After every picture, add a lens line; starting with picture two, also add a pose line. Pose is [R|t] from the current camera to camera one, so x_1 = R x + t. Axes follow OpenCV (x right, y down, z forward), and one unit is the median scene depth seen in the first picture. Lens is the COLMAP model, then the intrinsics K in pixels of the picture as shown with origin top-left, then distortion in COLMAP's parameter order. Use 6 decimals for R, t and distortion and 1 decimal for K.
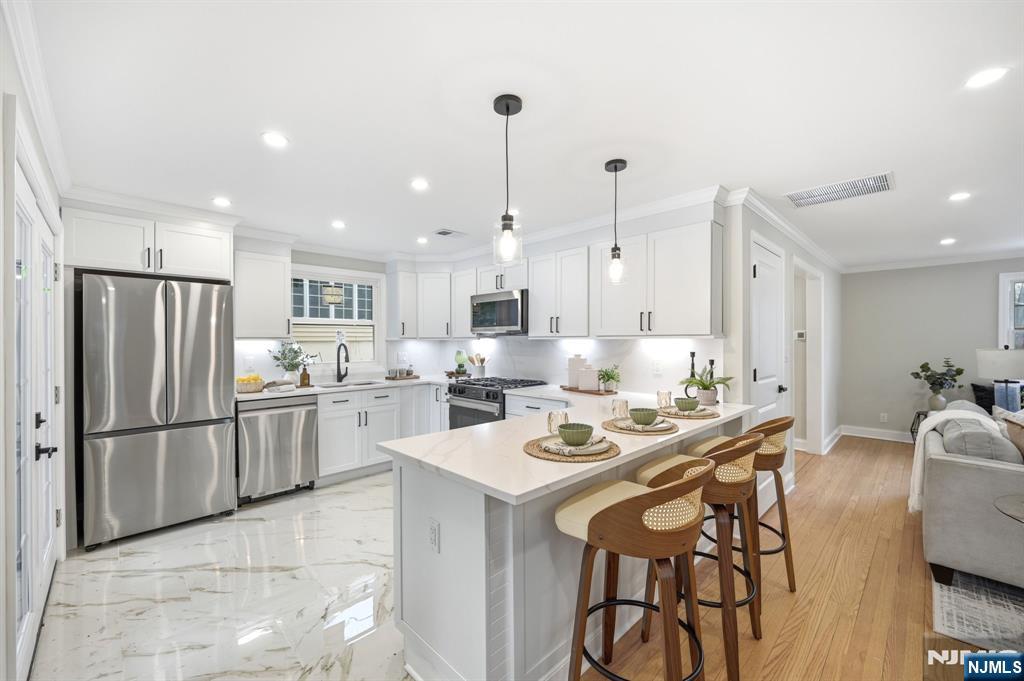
lens RADIAL K [[404.6, 0, 505.4], [0, 404.6, 342.3], [0, 0, 1]] dist [-0.001786, -0.000482]
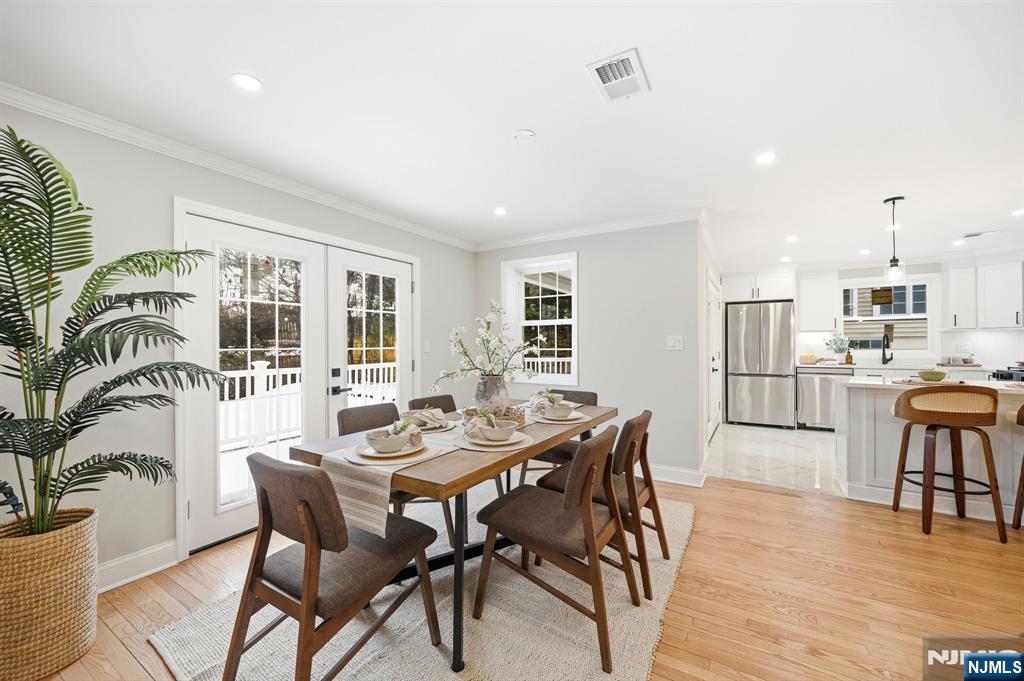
lens RADIAL K [[404.6, 0, 507.5], [0, 404.6, 343.2], [0, 0, 1]] dist [-0.001786, -0.000482]
pose [[0.233025, 0.000723, -0.972471, 0.689532], [-0.002165, 0.999998, 0.000225, 0.039779], [0.972468, 0.002053, 0.233026, -0.580940]]
